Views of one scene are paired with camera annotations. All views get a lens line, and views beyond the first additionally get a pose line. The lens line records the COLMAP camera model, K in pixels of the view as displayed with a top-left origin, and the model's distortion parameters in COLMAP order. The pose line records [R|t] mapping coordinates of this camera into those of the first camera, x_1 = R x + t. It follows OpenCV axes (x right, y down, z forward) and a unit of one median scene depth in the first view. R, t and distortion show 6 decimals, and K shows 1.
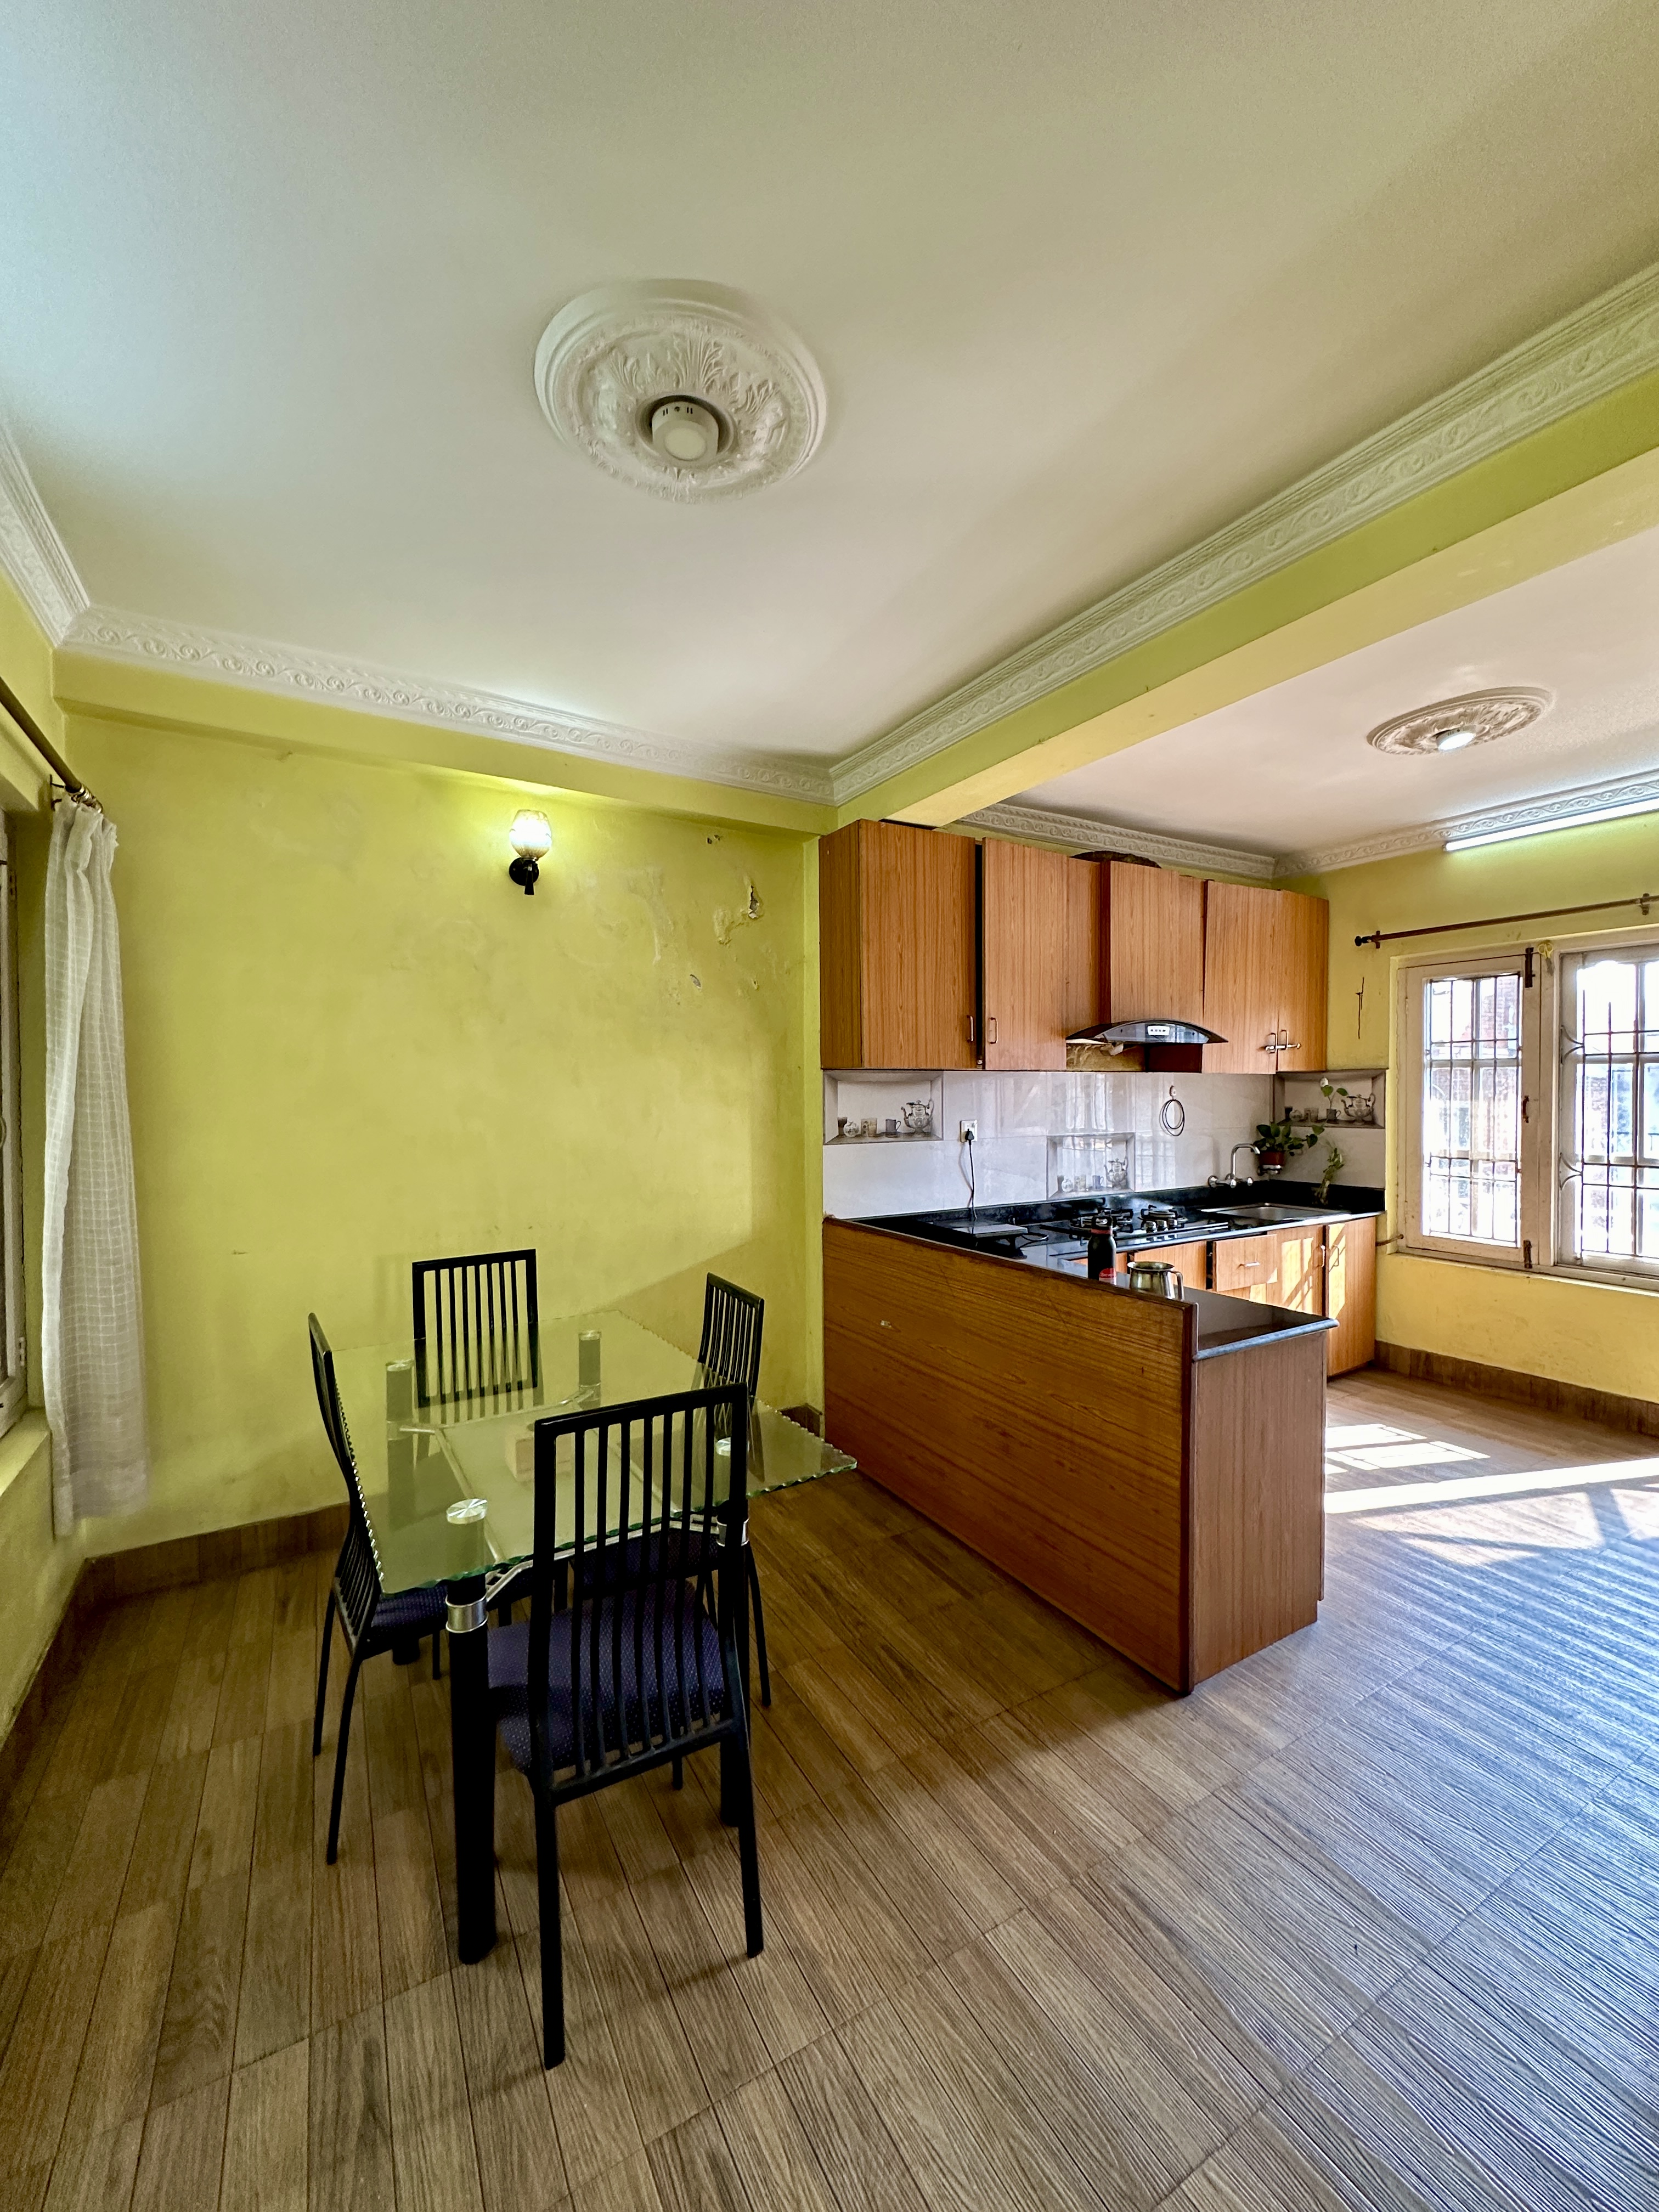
lens RADIAL K [[880.8, 0, 829.5], [0, 880.8, 1106.0], [0, 0, 1]] dist [-0.000846, 0.000131]
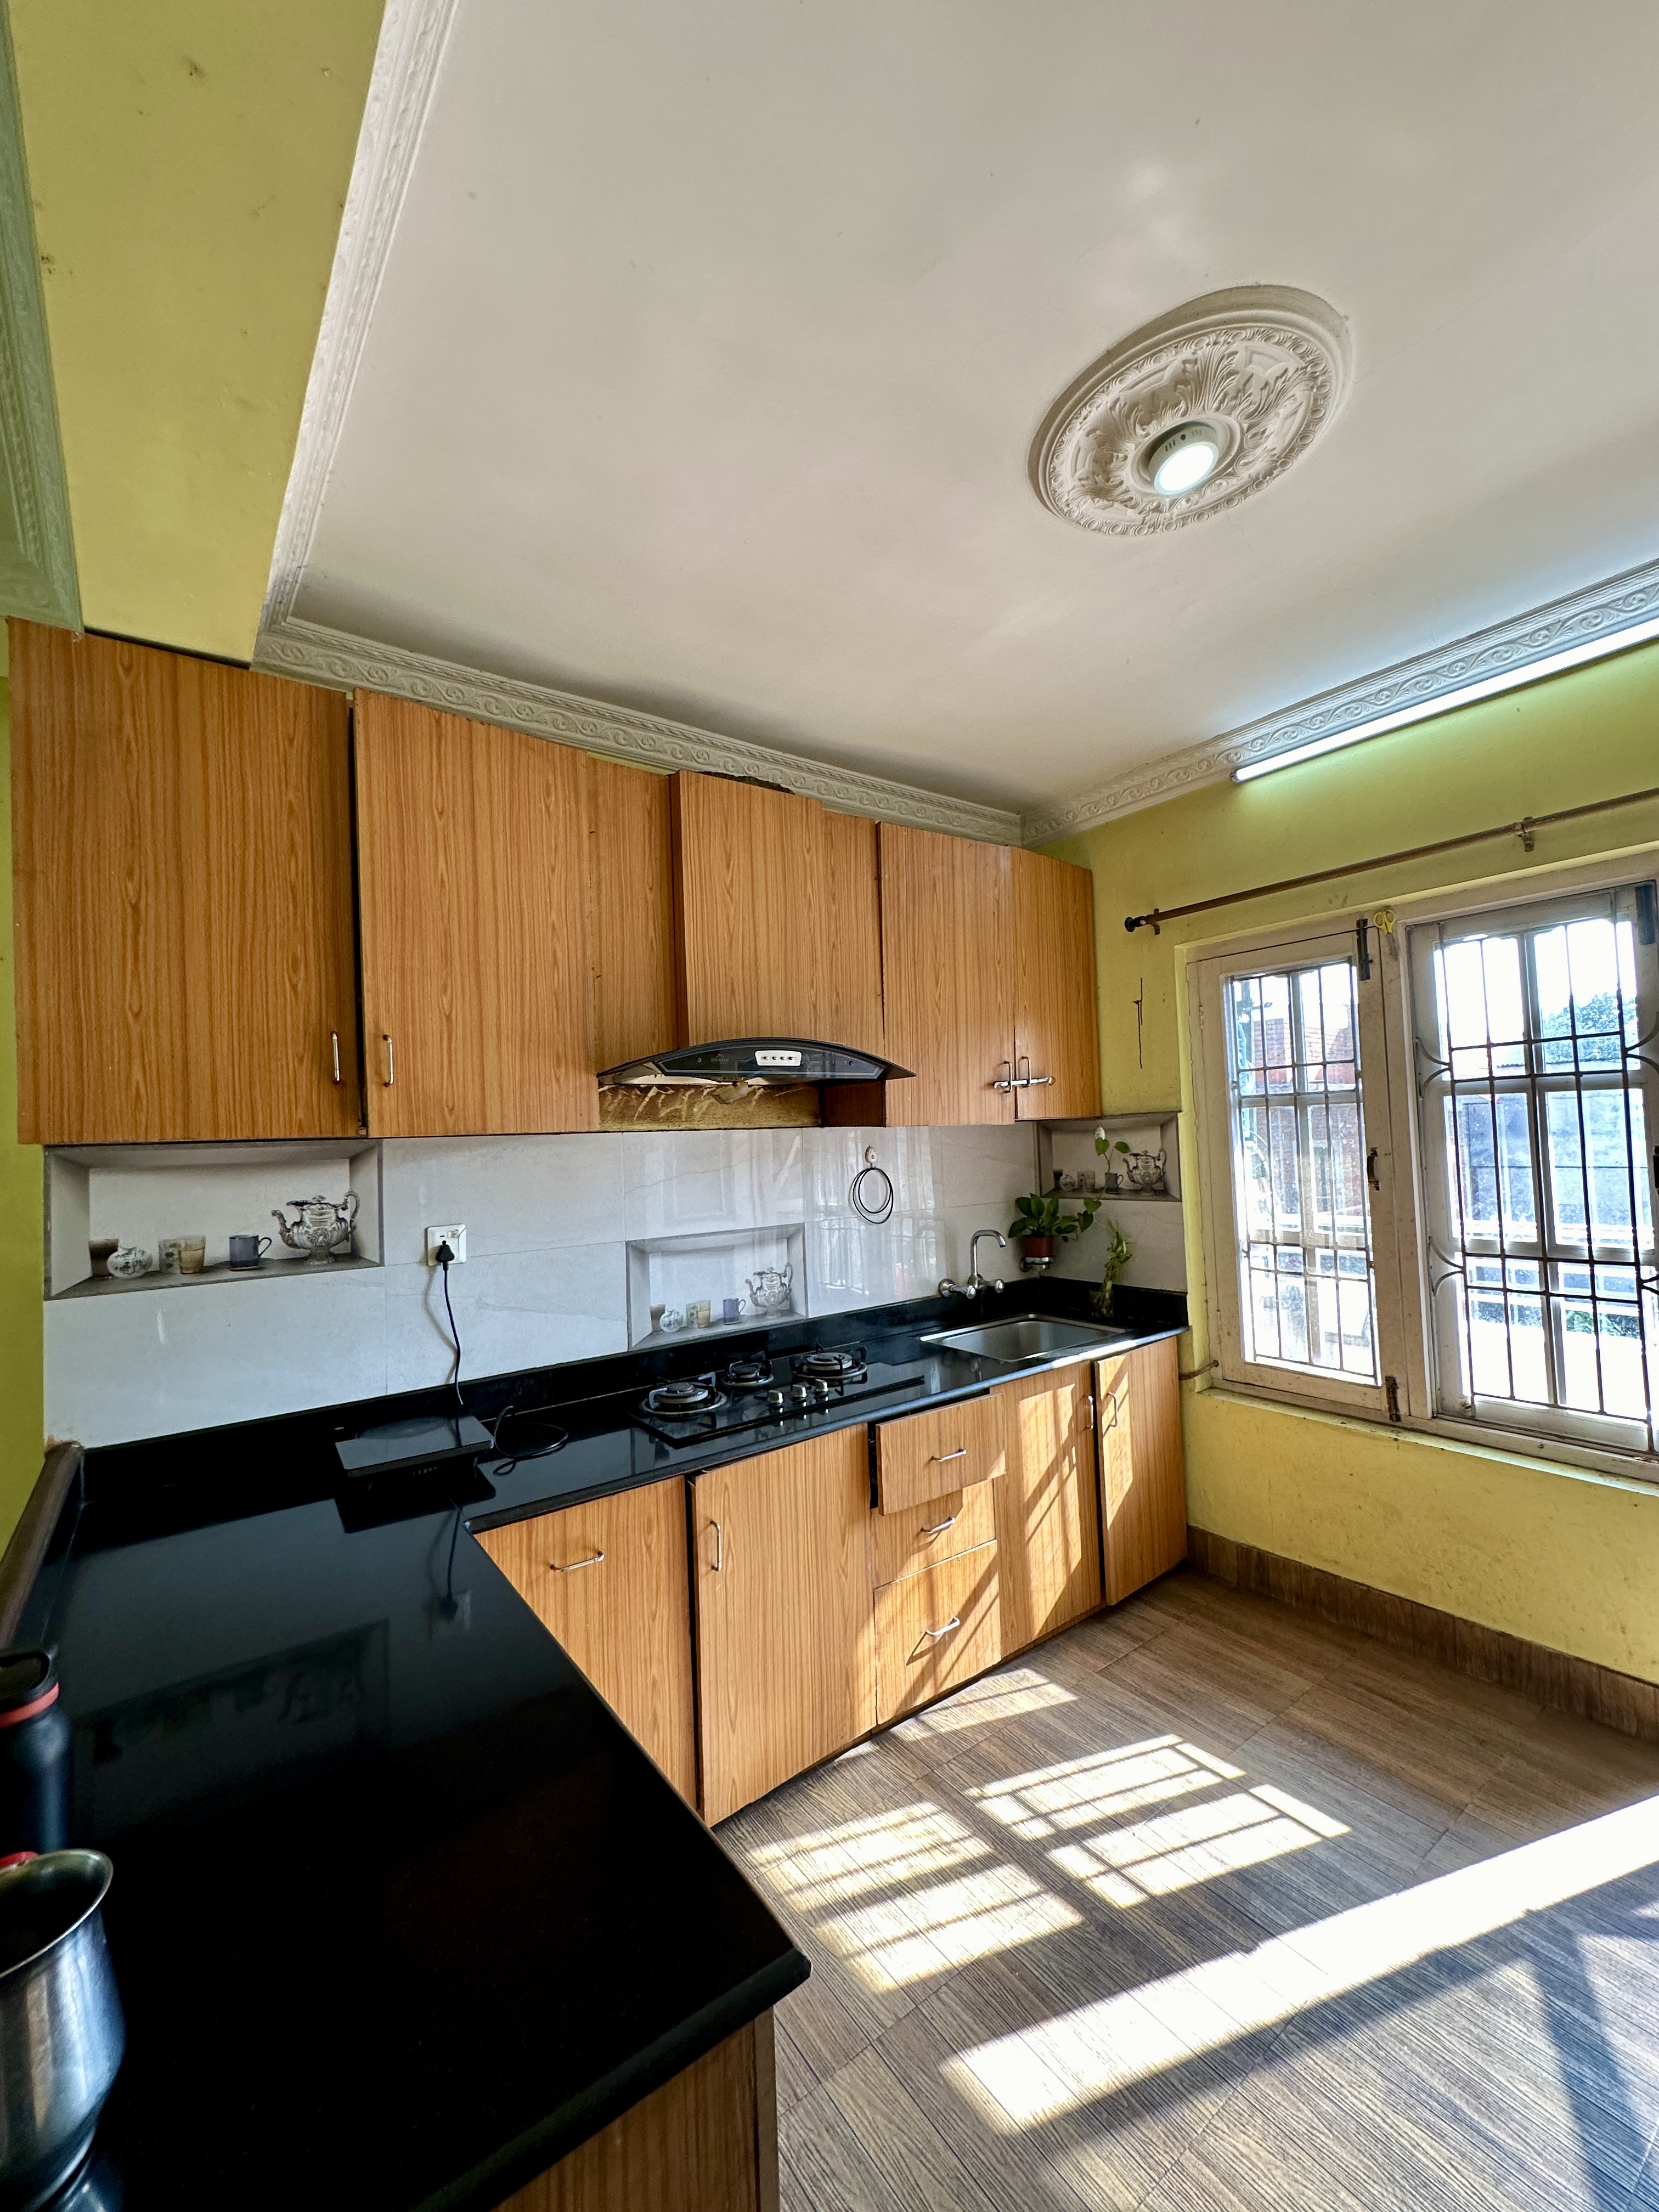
lens RADIAL K [[880.8, 0, 829.5], [0, 880.8, 1106.0], [0, 0, 1]] dist [-0.000846, 0.000131]
pose [[0.994309, -0.027606, 0.102896, 0.323615], [0.033738, 0.997727, -0.058337, -0.017511], [-0.101051, 0.061476, 0.992980, 0.390801]]
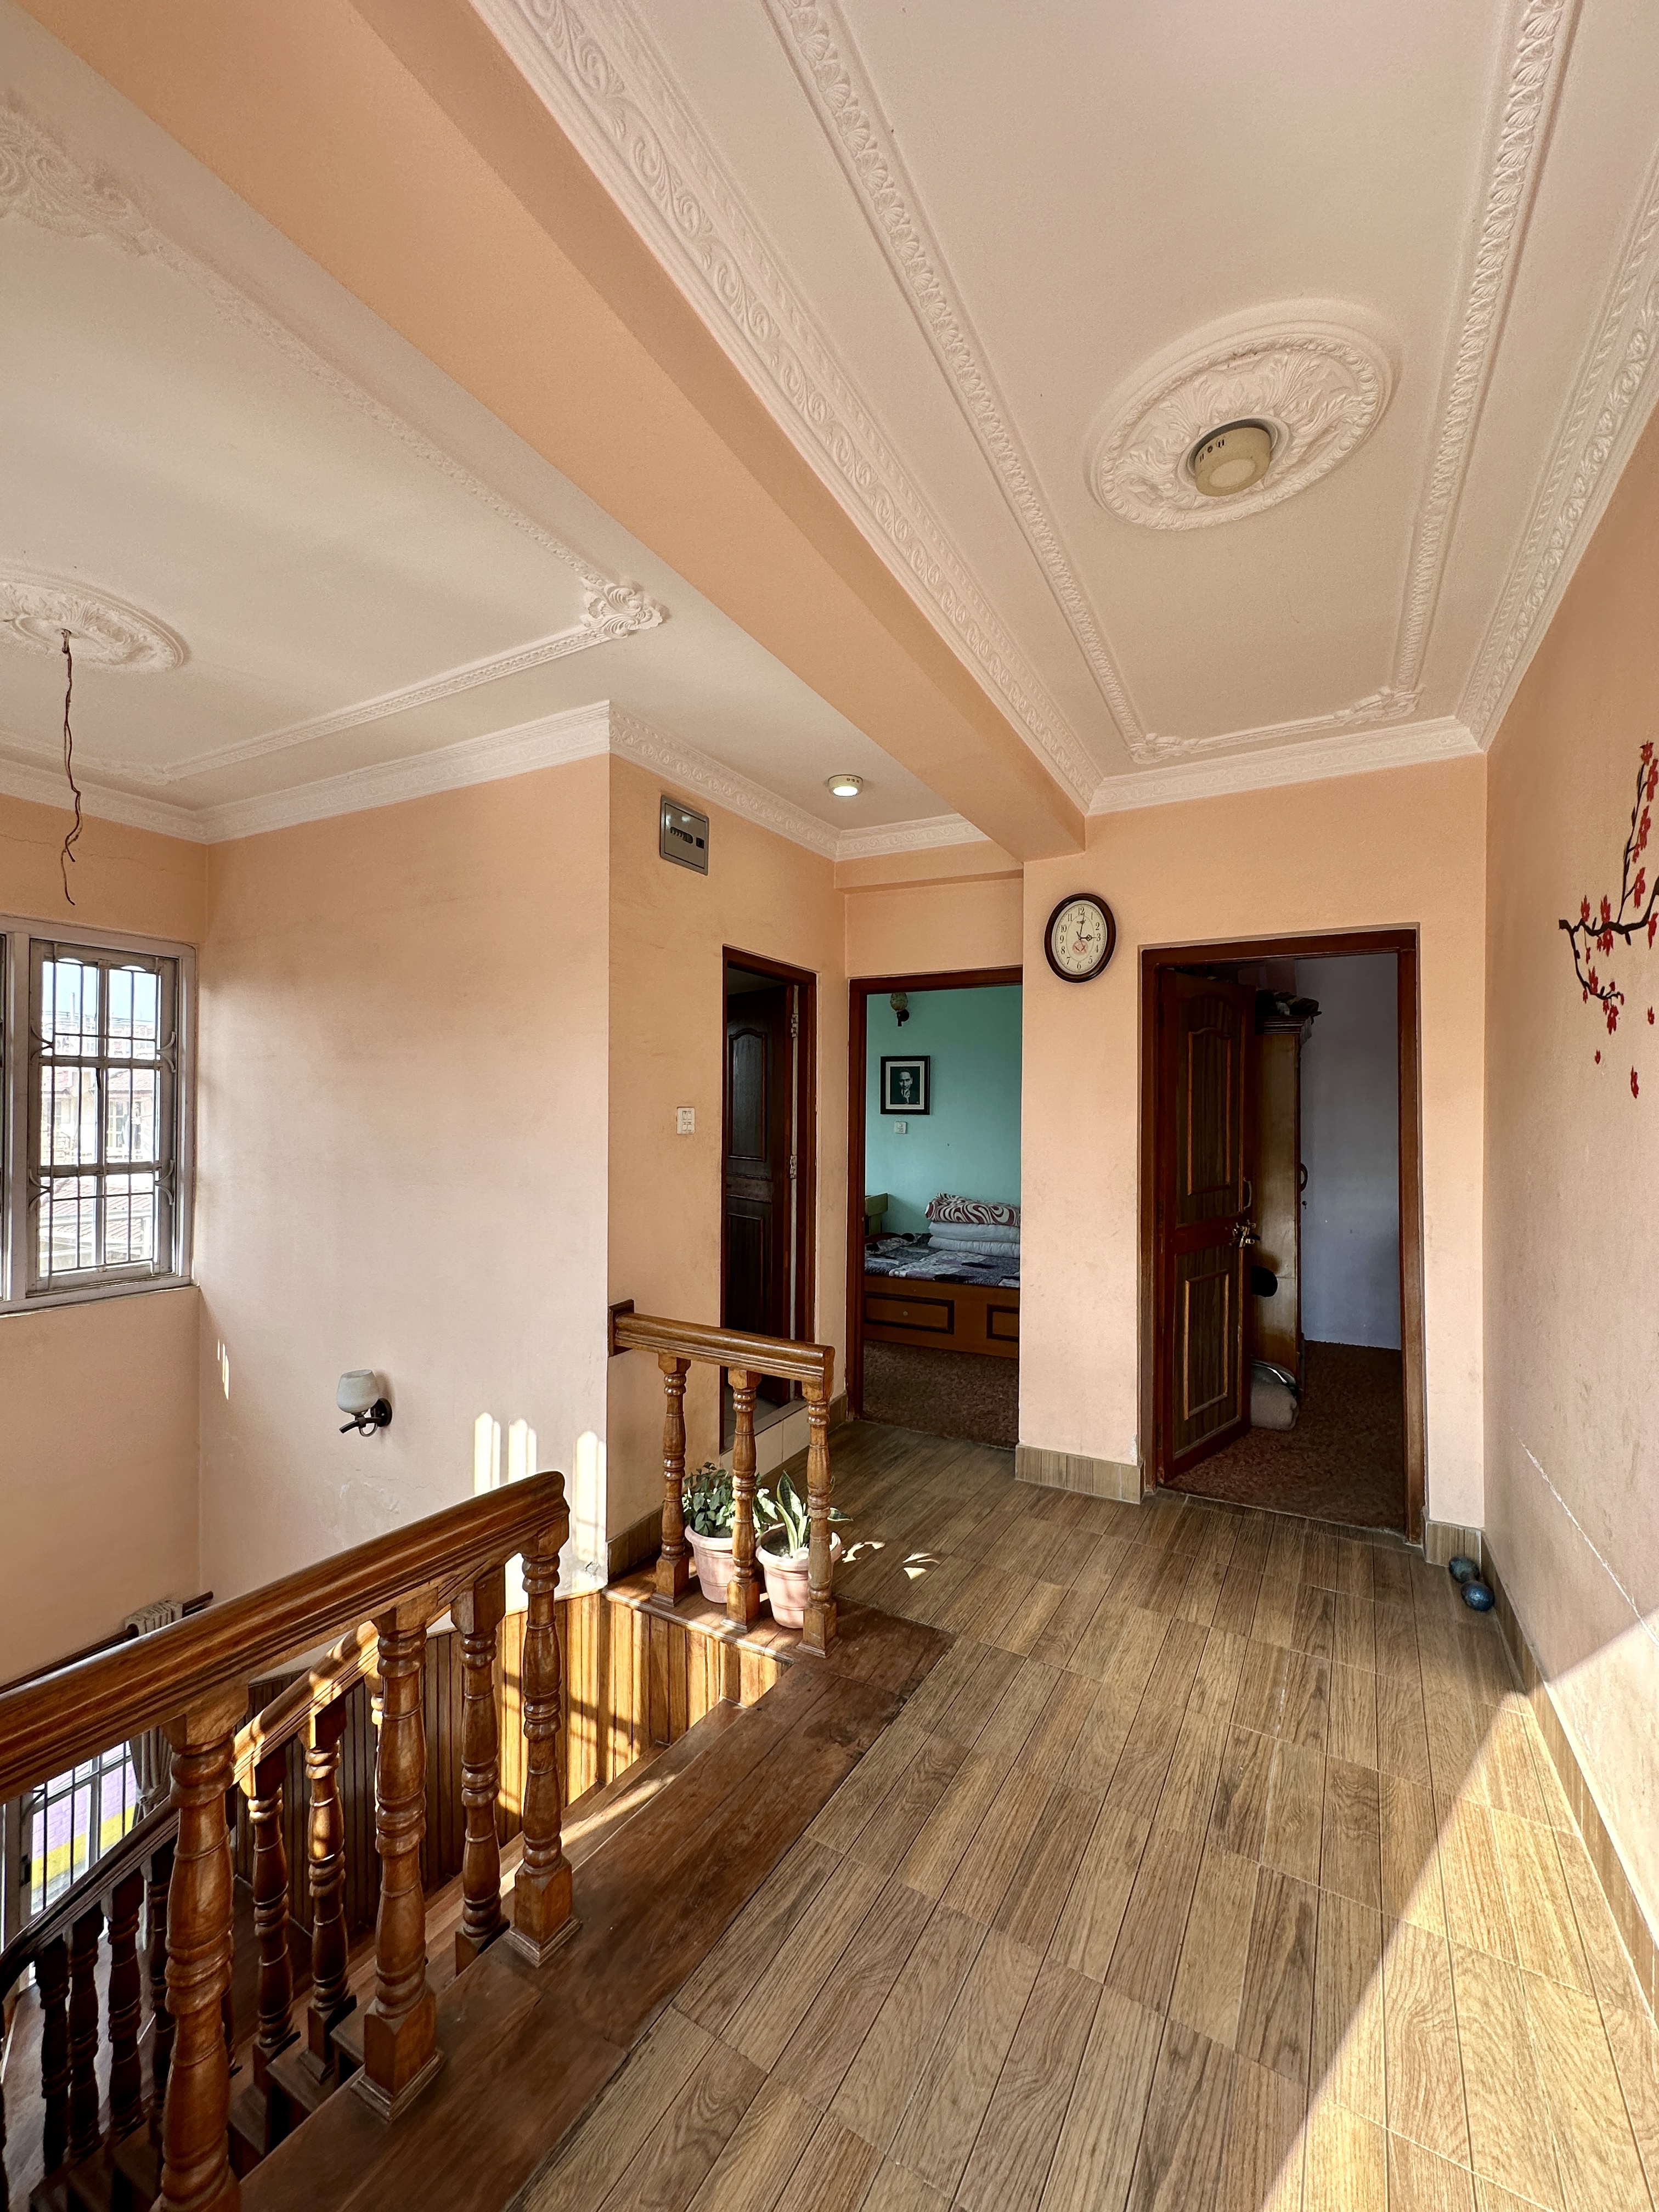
lens RADIAL K [[880.8, 0, 829.5], [0, 880.8, 1106.0], [0, 0, 1]] dist [-0.000846, 0.000131]
pose [[-0.520025, 0.006368, 0.854127, -0.315716], [0.011771, 0.999931, -0.000289, 0.003141], [-0.854070, 0.009904, -0.520064, 0.735130]]
